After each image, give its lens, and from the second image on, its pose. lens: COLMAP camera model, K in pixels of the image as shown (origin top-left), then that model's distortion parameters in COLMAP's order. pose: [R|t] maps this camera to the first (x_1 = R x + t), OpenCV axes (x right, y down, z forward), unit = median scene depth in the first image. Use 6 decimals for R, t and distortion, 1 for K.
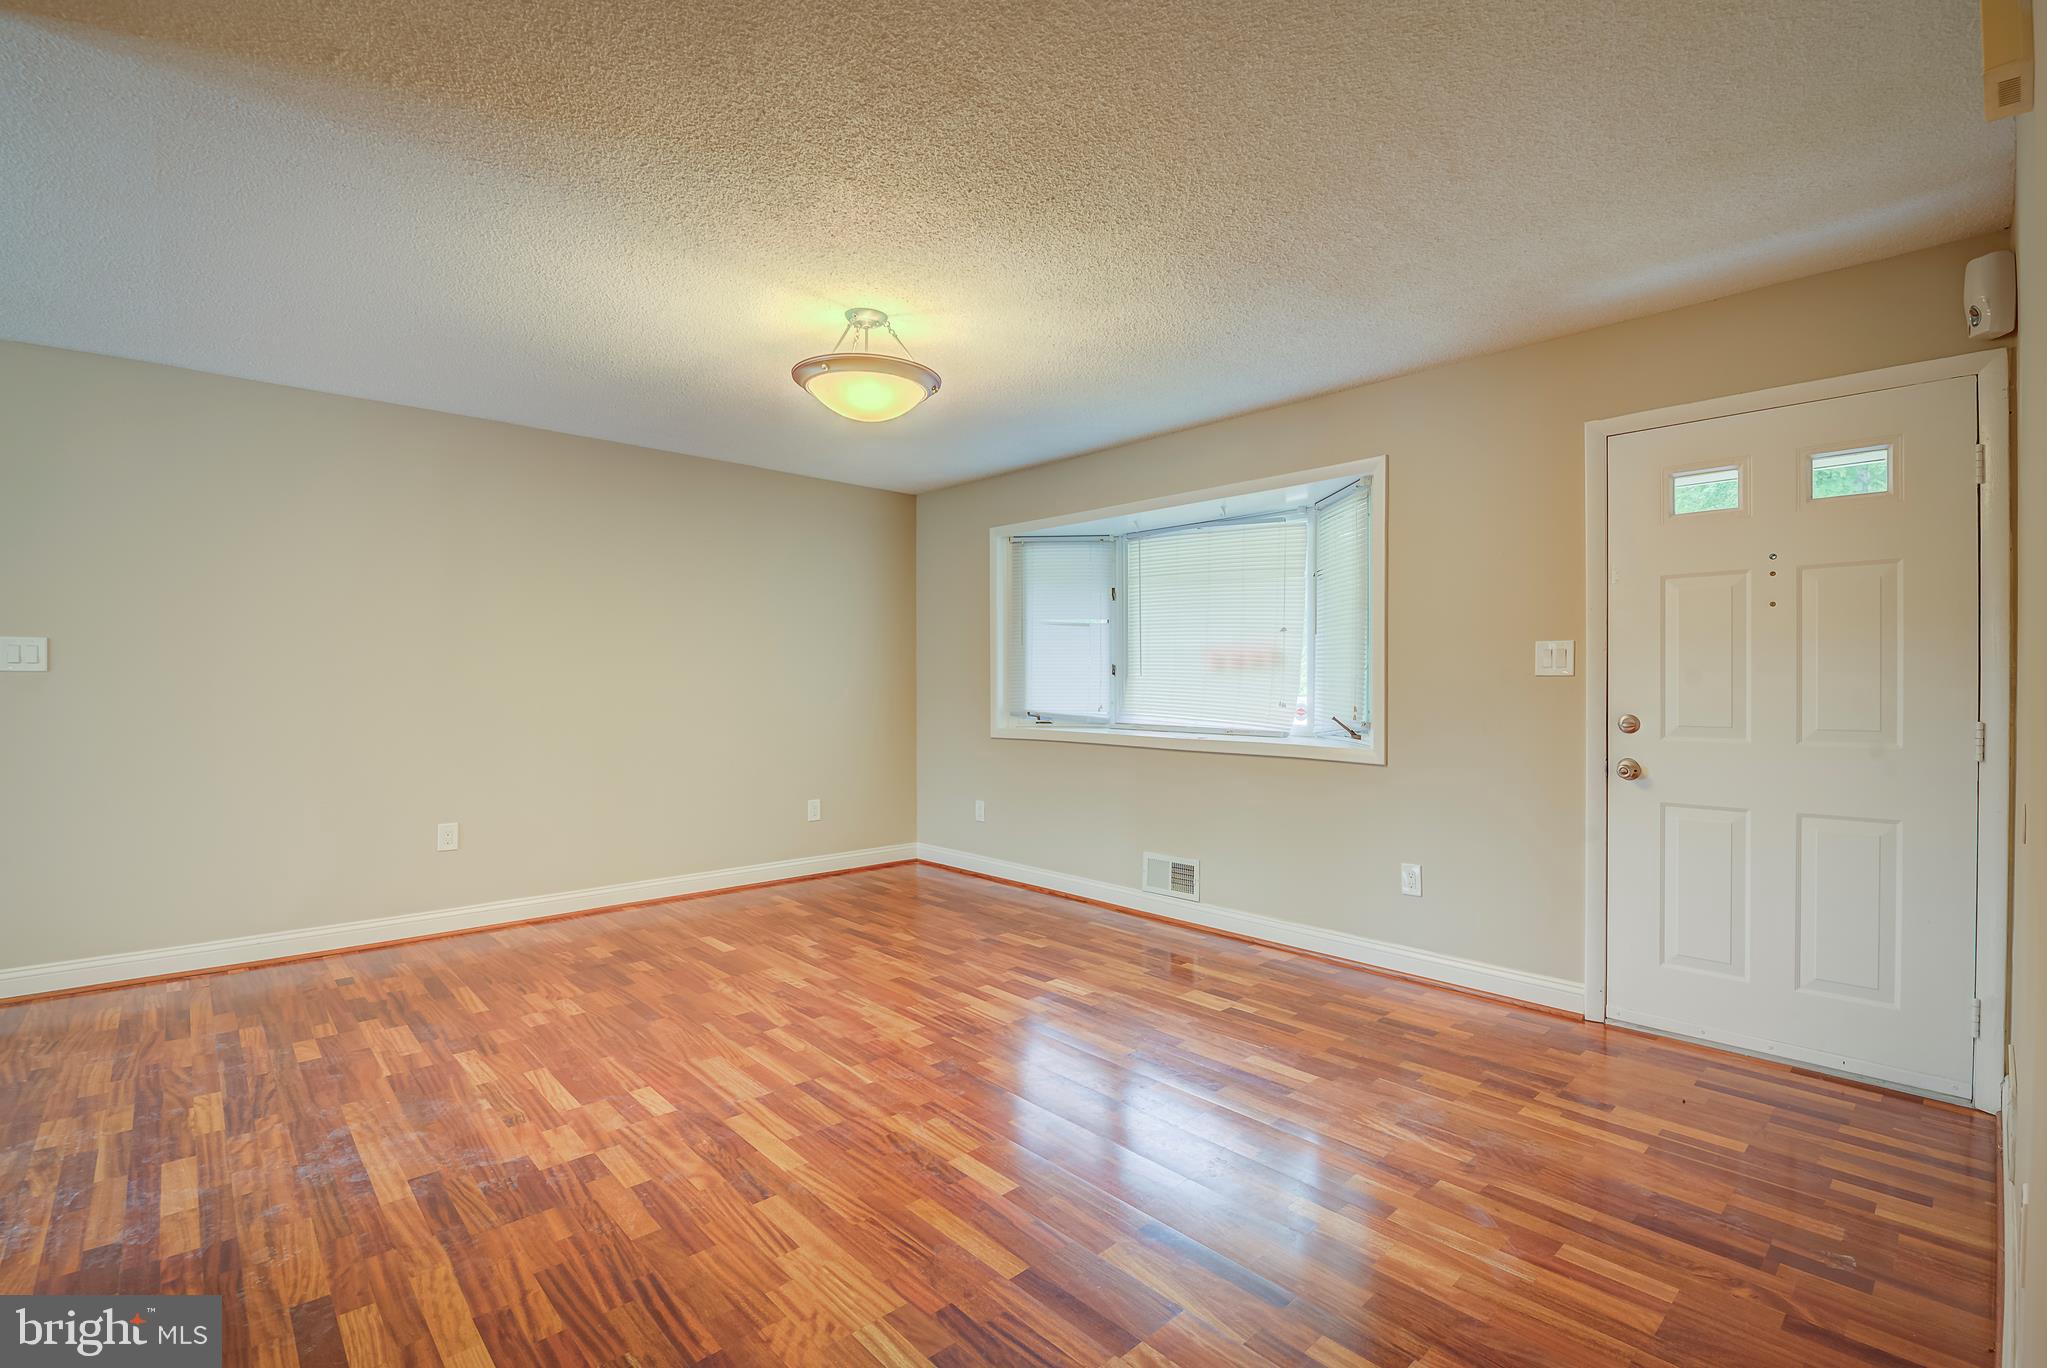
lens RADIAL K [[916.6, 0, 1037.1], [0, 916.6, 695.2], [0, 0, 1]] dist [-0.001229, -0.007475]
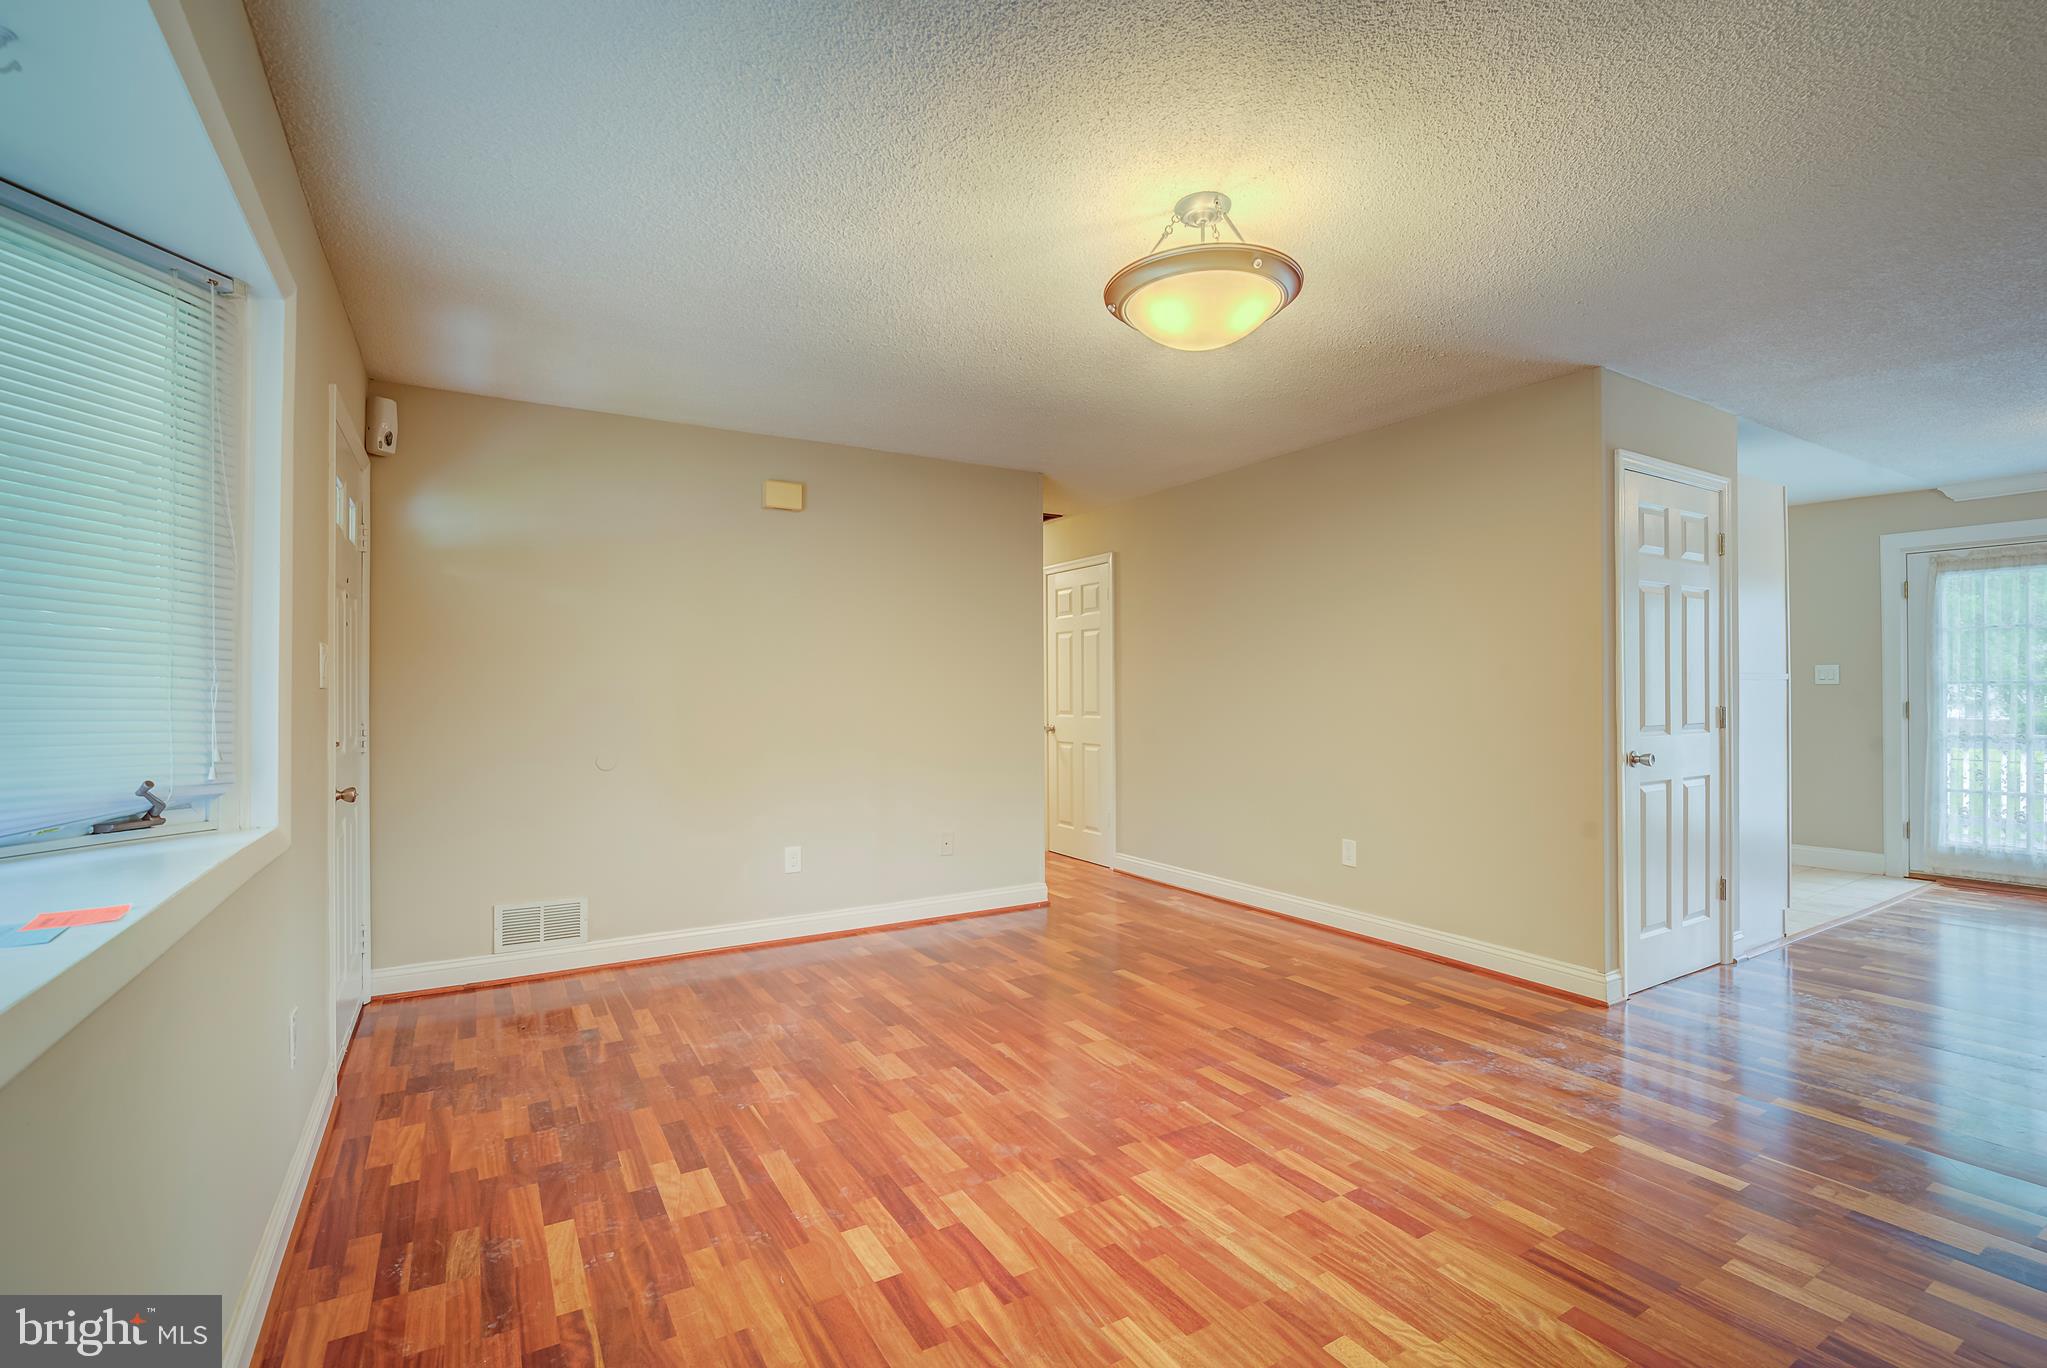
lens RADIAL K [[916.6, 0, 1028.3], [0, 916.6, 693.7], [0, 0, 1]] dist [-0.001229, -0.007475]
pose [[-0.977269, 0.001900, 0.211994, -0.190477], [0.005967, 0.999810, 0.018544, -0.028691], [-0.211919, 0.019387, -0.977095, 1.643059]]
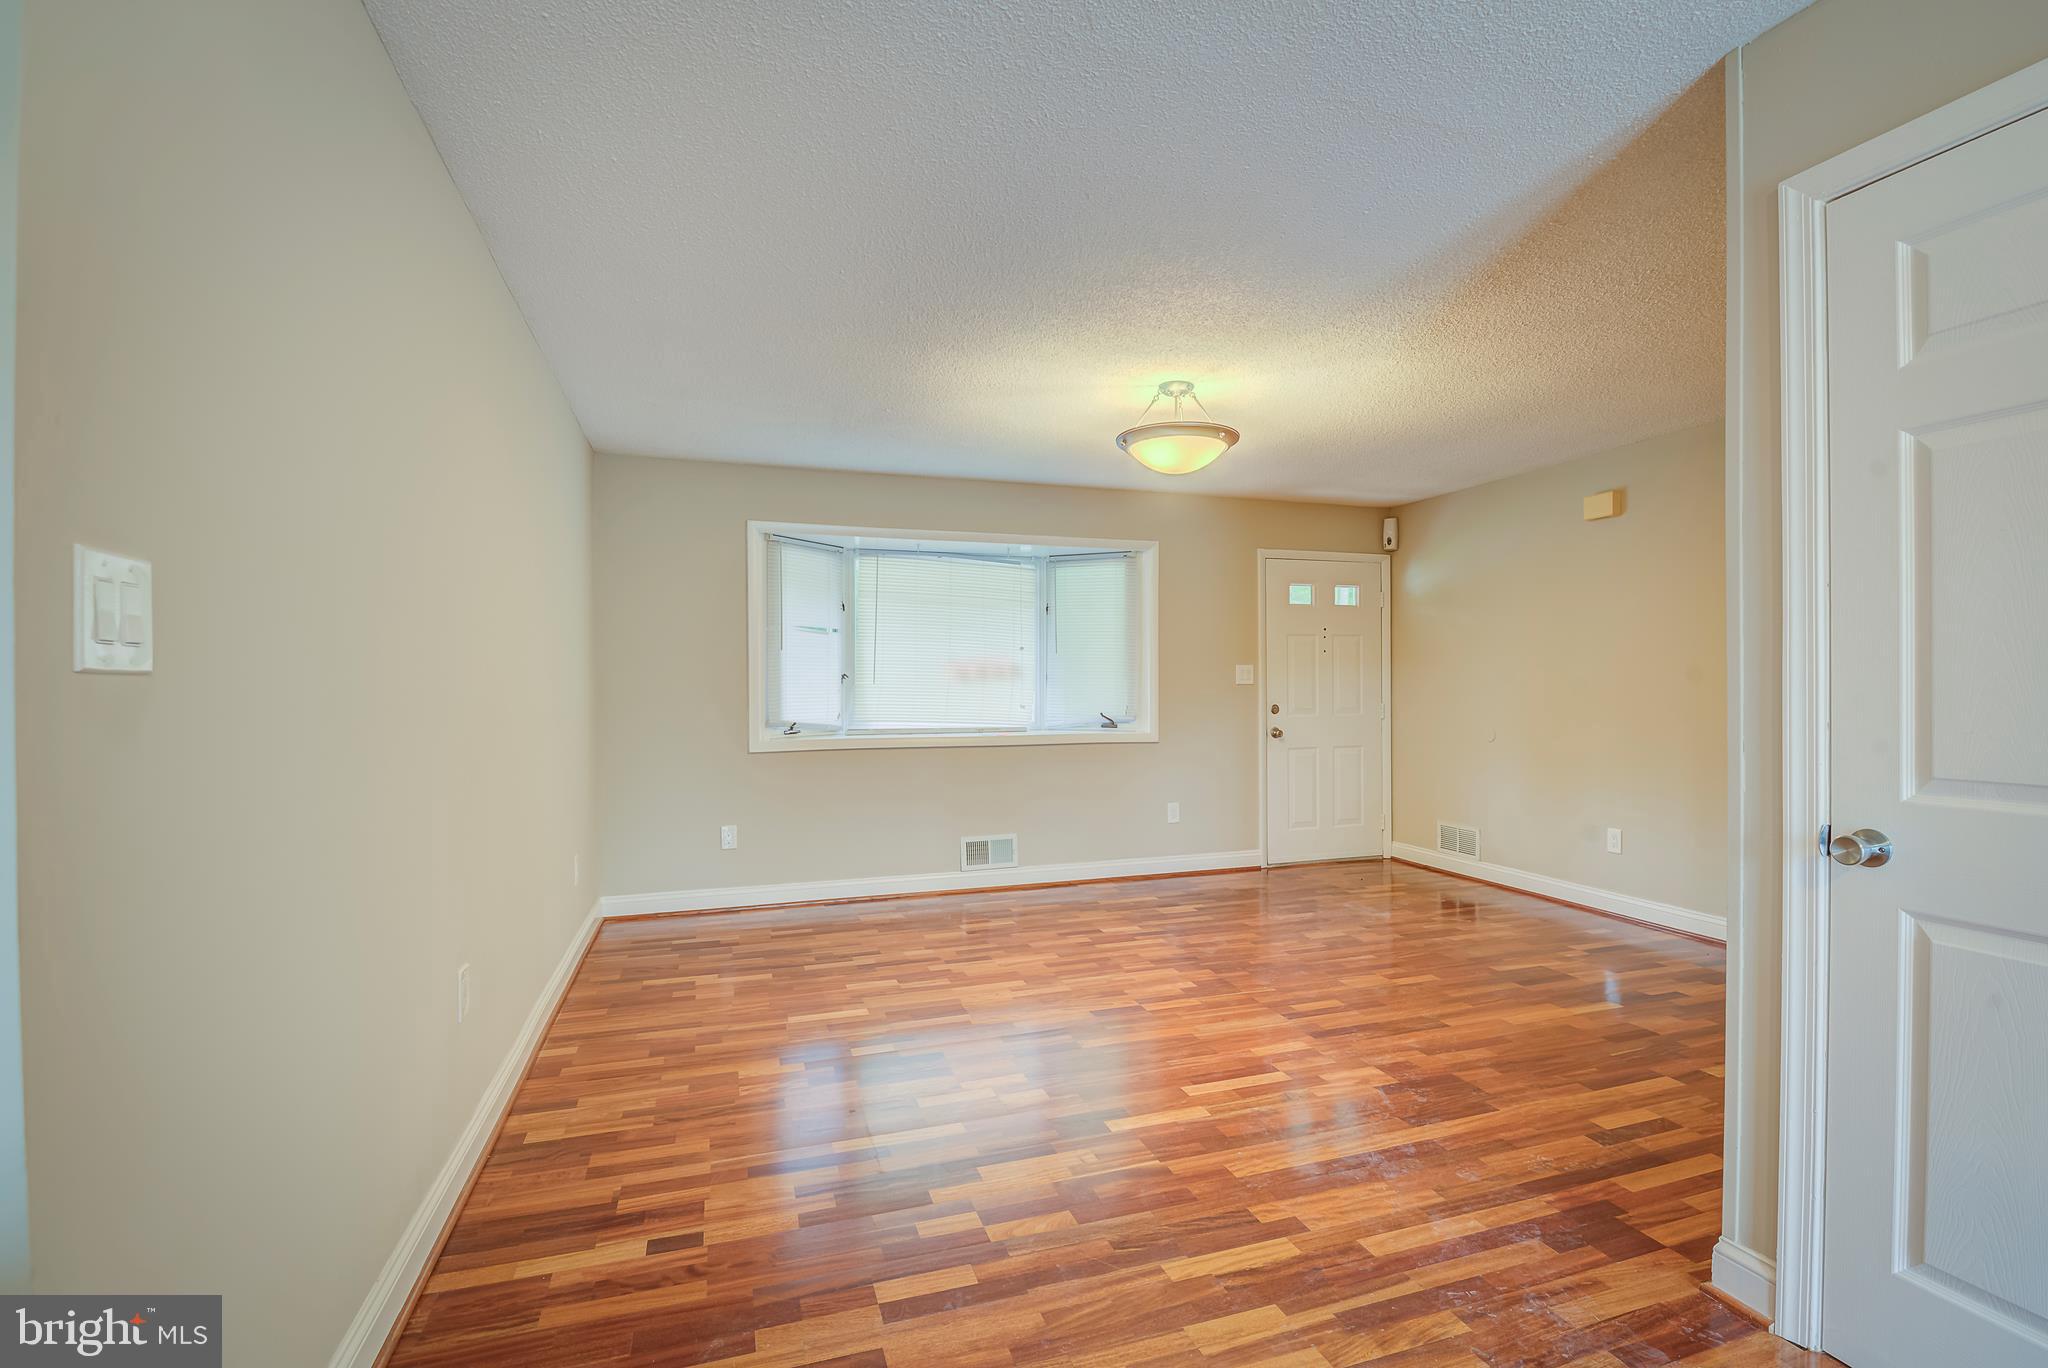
lens RADIAL K [[917.0, 0, 1031.3], [0, 917.0, 688.6], [0, 0, 1]] dist [-0.001229, -0.007475]
pose [[0.419752, -0.004930, 0.907625, -1.272547], [0.018409, 0.999826, -0.003083, -0.014520], [-0.907452, 0.018002, 0.419770, 0.623478]]
